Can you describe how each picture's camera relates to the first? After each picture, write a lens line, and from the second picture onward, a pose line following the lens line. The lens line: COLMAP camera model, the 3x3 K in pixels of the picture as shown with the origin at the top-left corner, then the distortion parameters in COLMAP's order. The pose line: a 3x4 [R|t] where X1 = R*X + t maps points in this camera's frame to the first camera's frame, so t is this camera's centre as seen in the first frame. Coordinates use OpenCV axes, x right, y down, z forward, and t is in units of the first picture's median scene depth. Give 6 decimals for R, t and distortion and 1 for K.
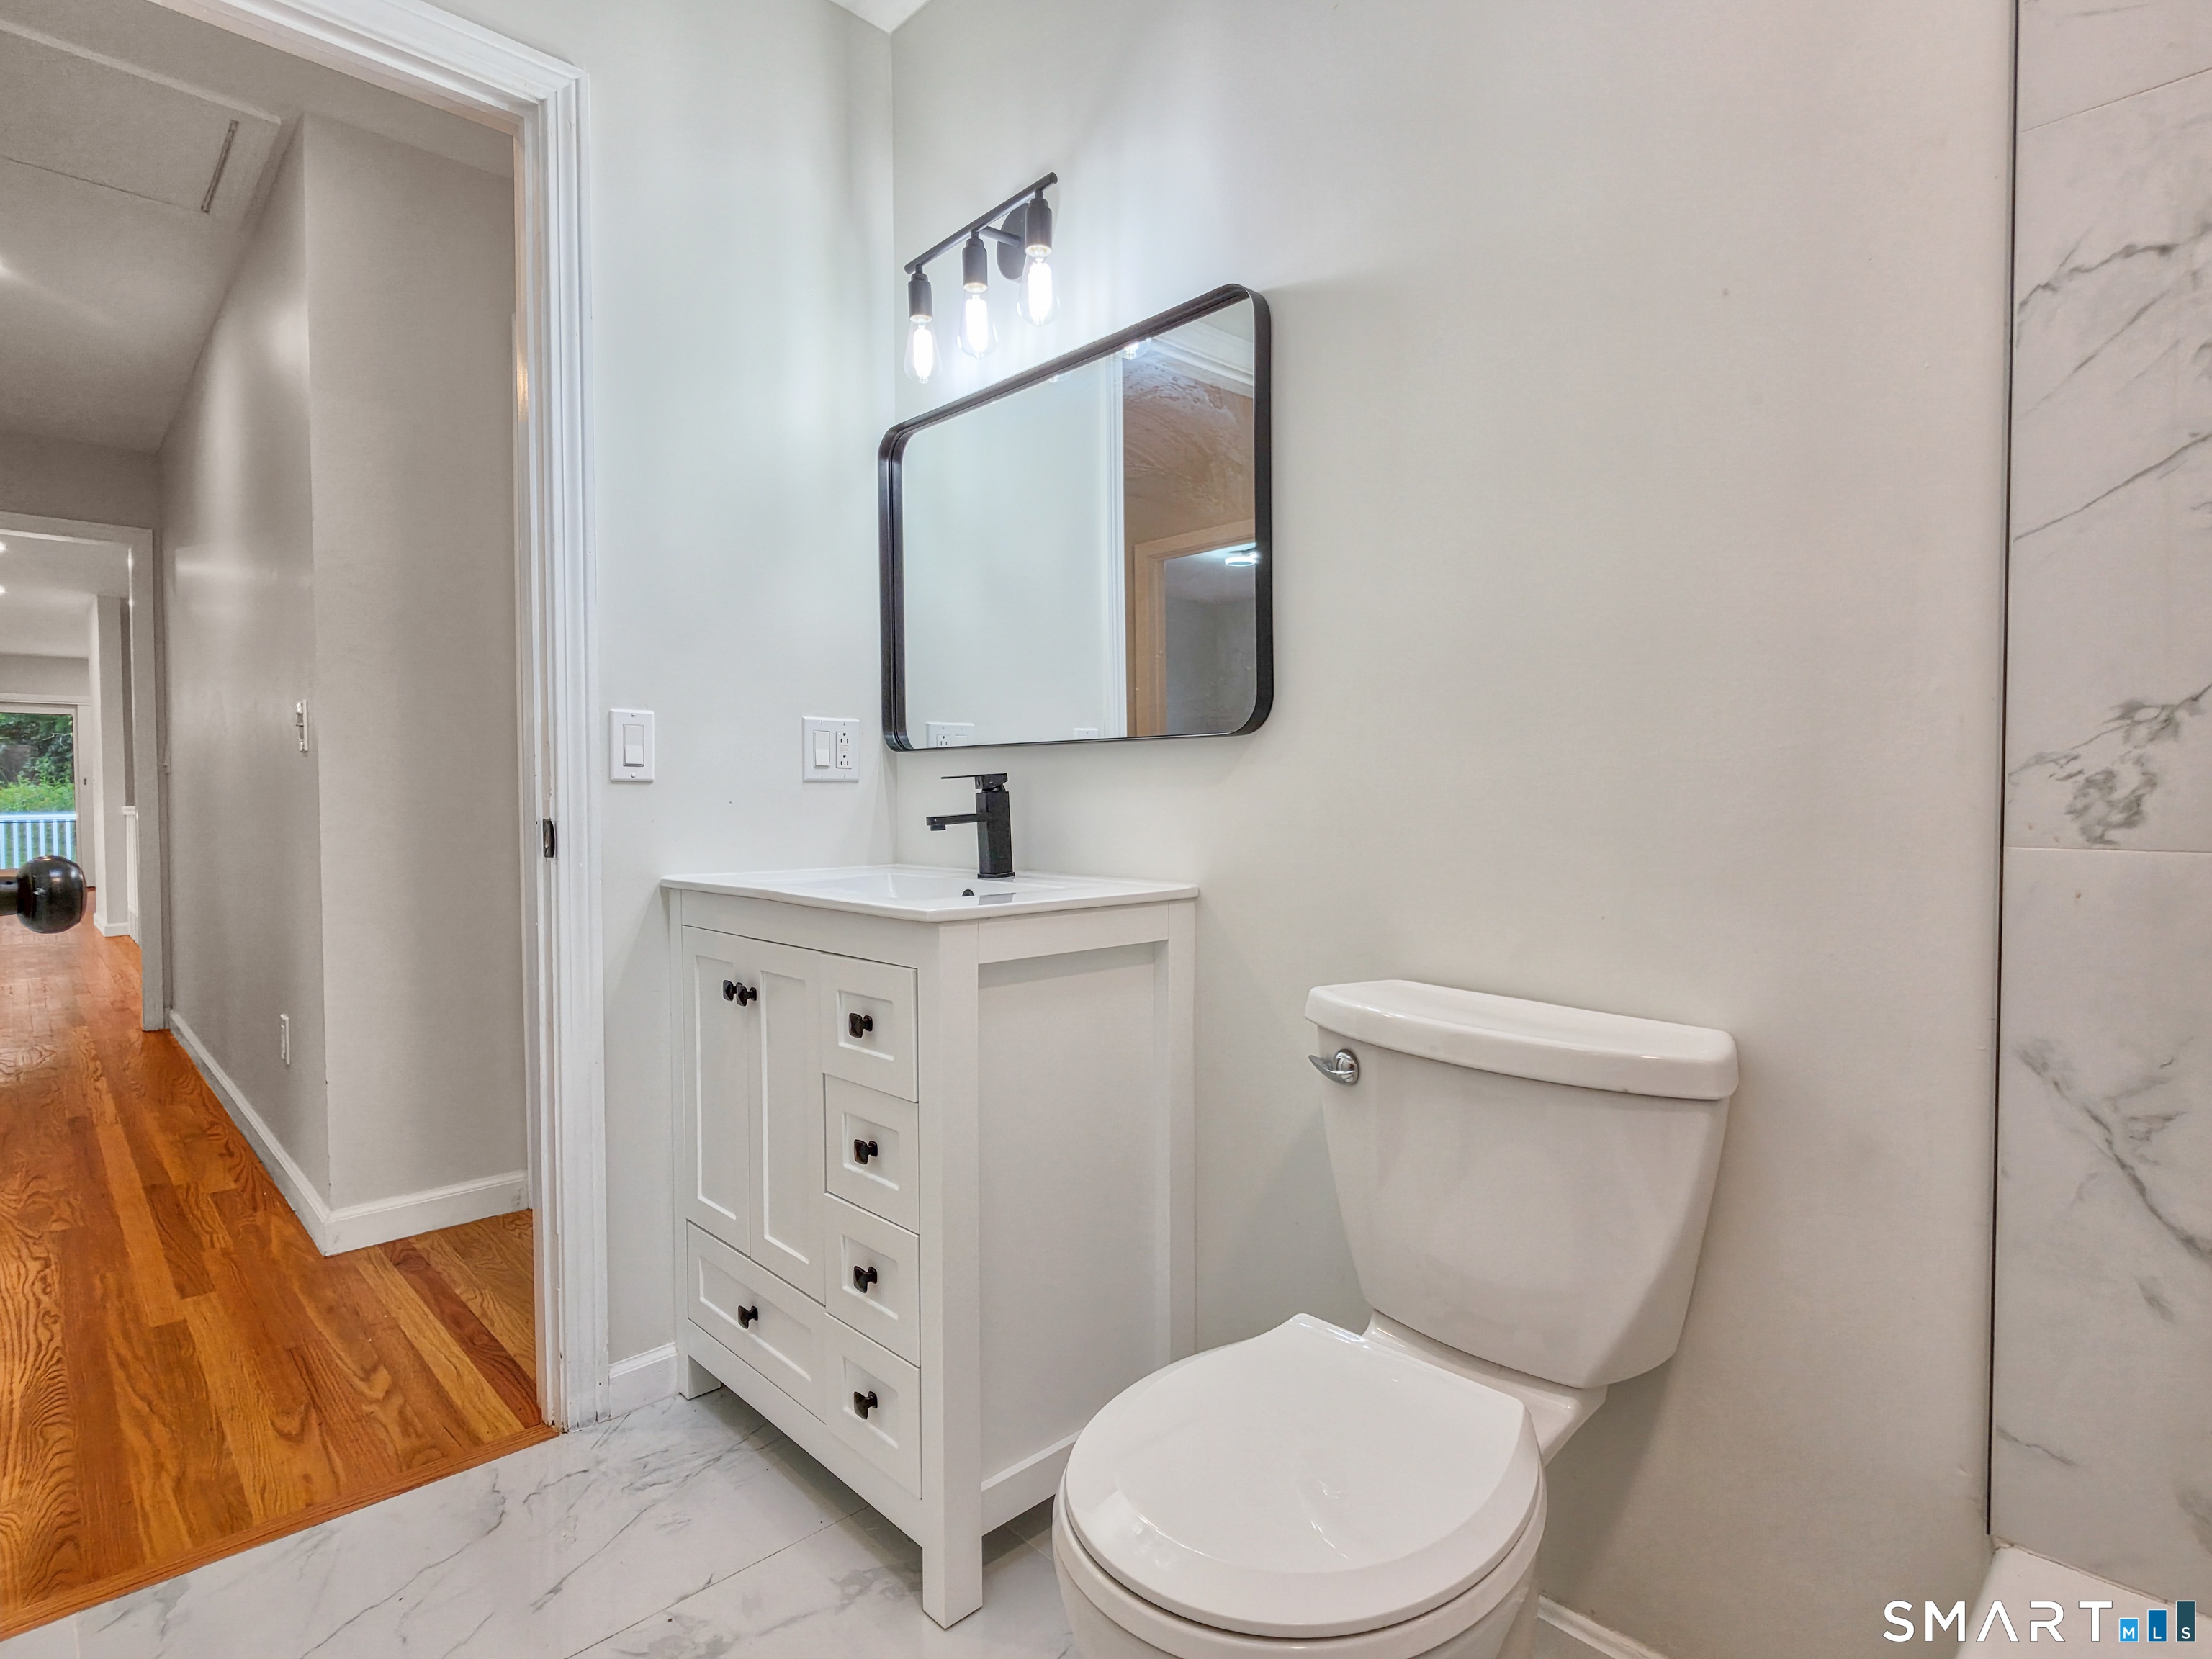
lens RADIAL K [[1179.9, 0, 1106.0], [0, 1179.9, 810.6], [0, 0, 1]] dist [0.000655, -0.000213]
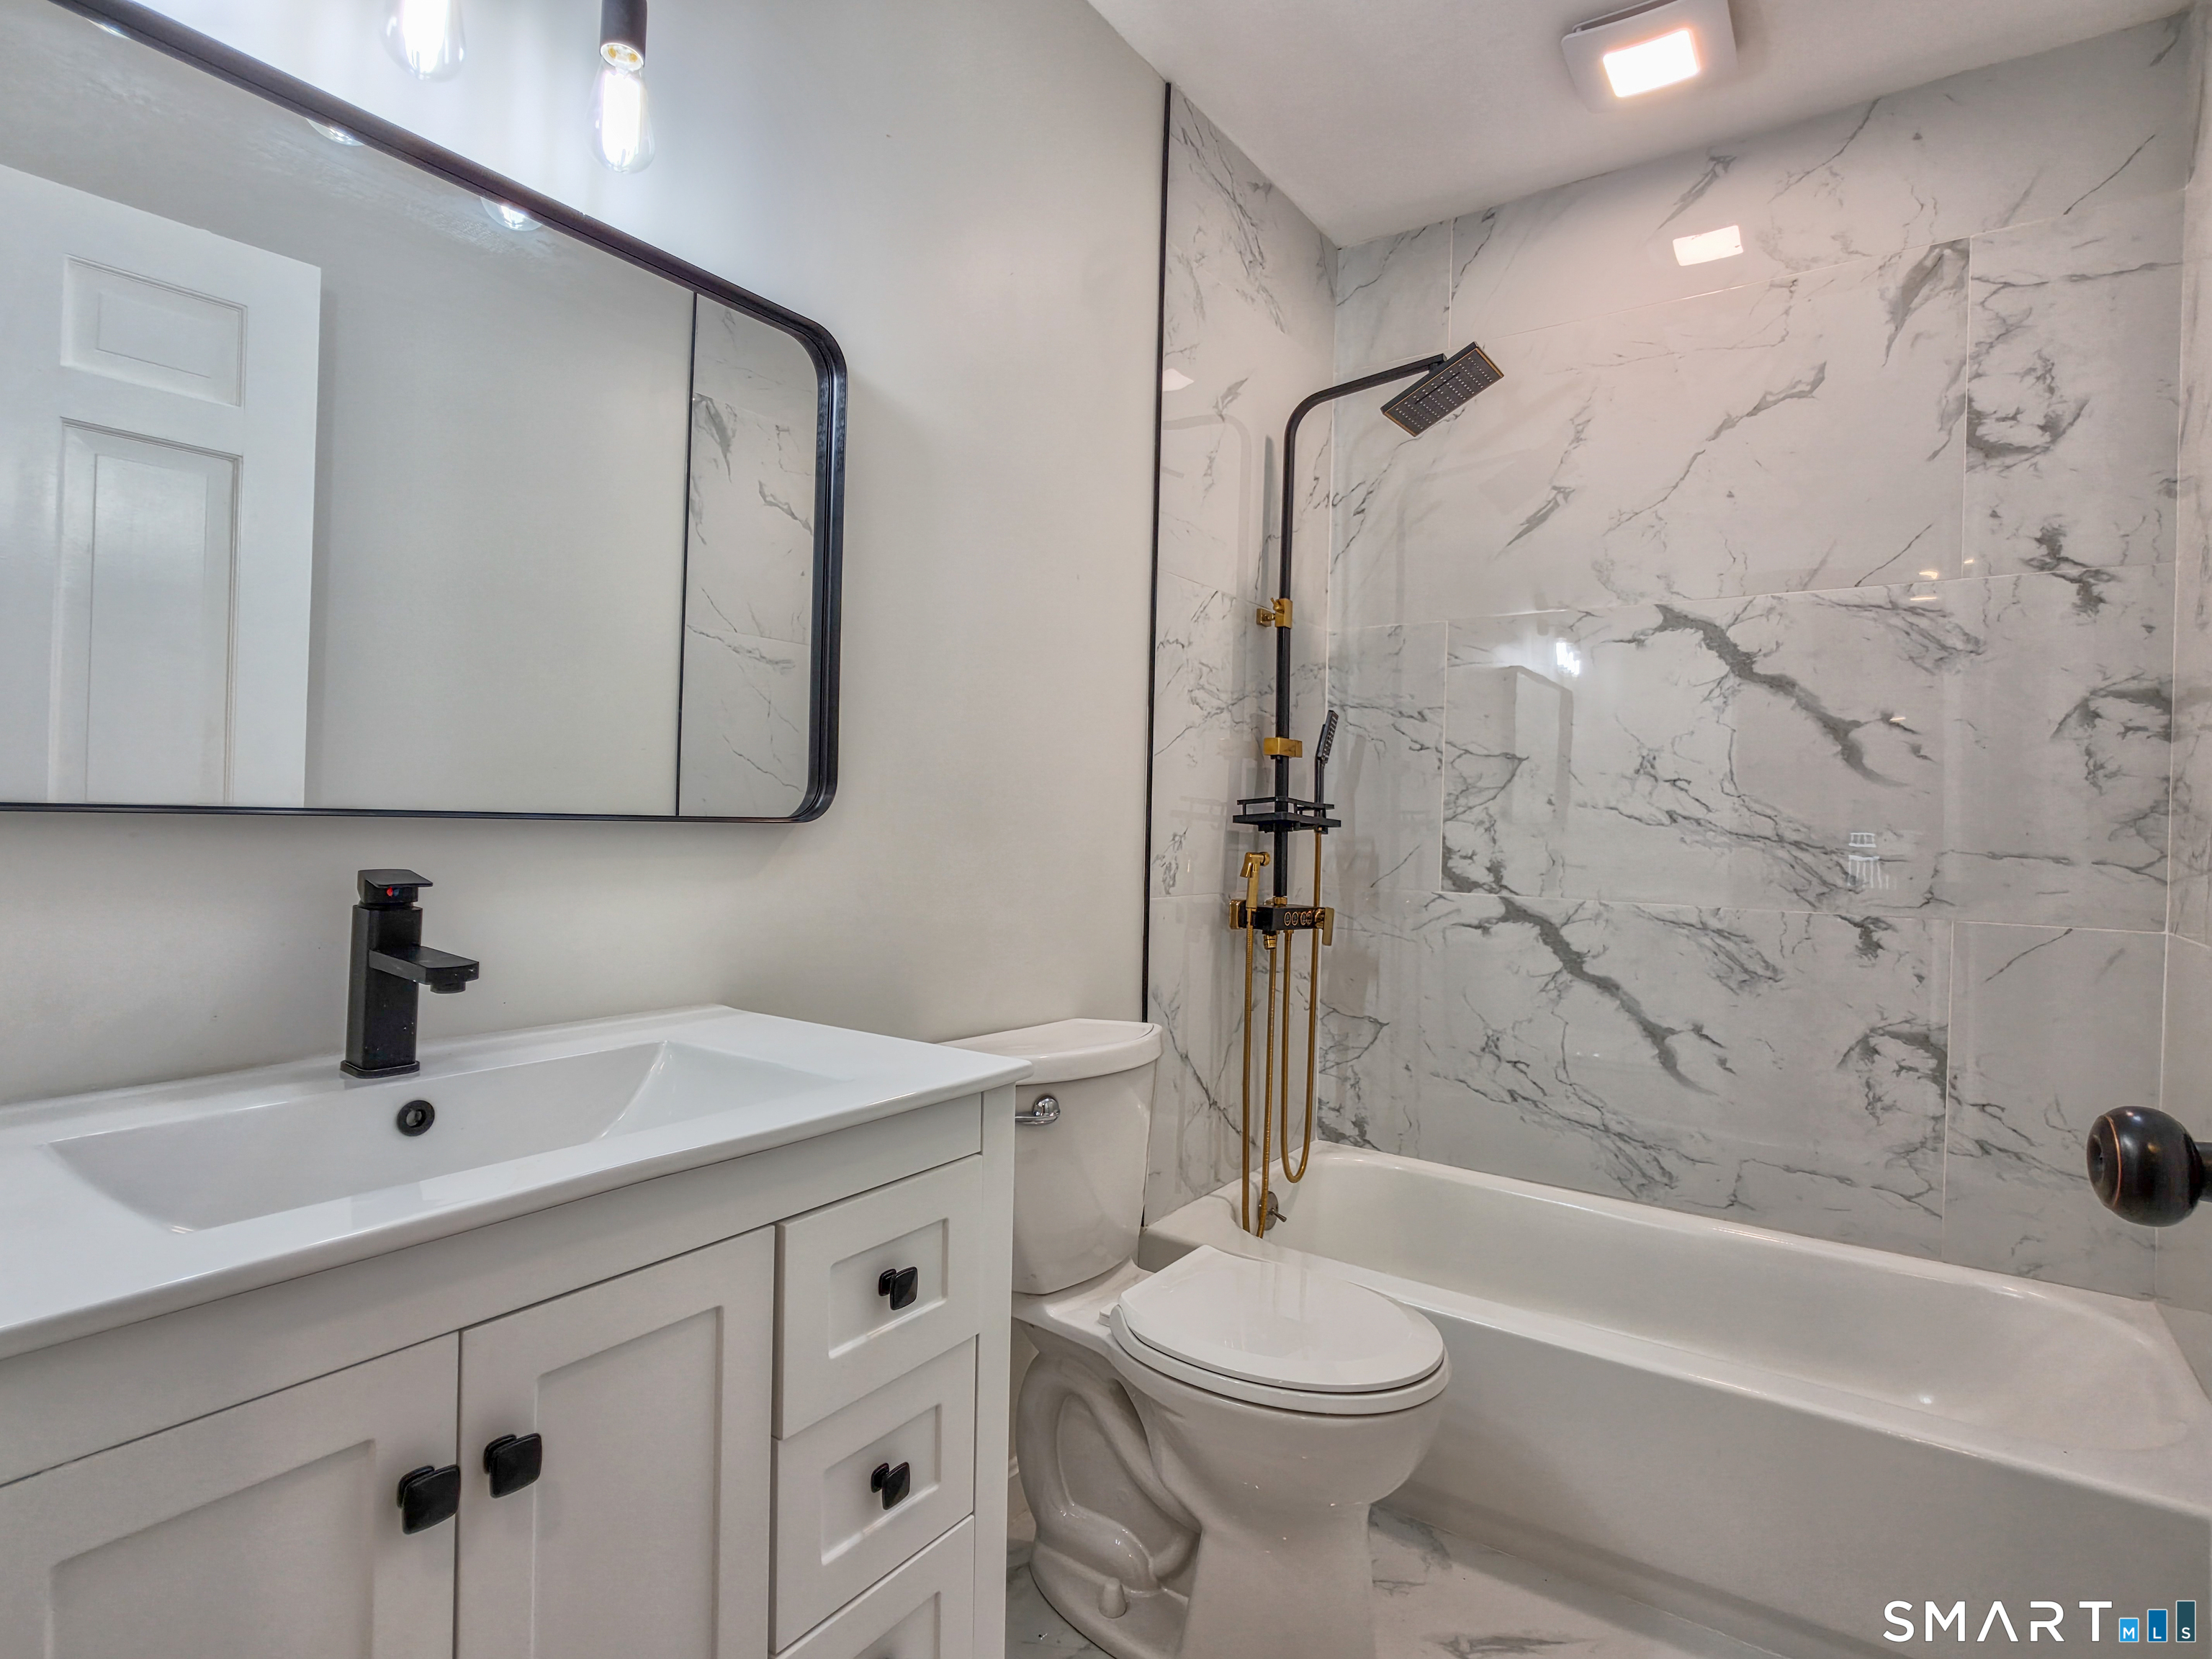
lens RADIAL K [[1179.9, 0, 1106.0], [0, 1179.9, 810.6], [0, 0, 1]] dist [0.000655, -0.000213]
pose [[-0.231741, 0.006047, 0.972759, -1.354162], [-0.012199, 0.999884, -0.009122, -0.111927], [-0.972701, -0.013981, -0.231640, 1.646099]]
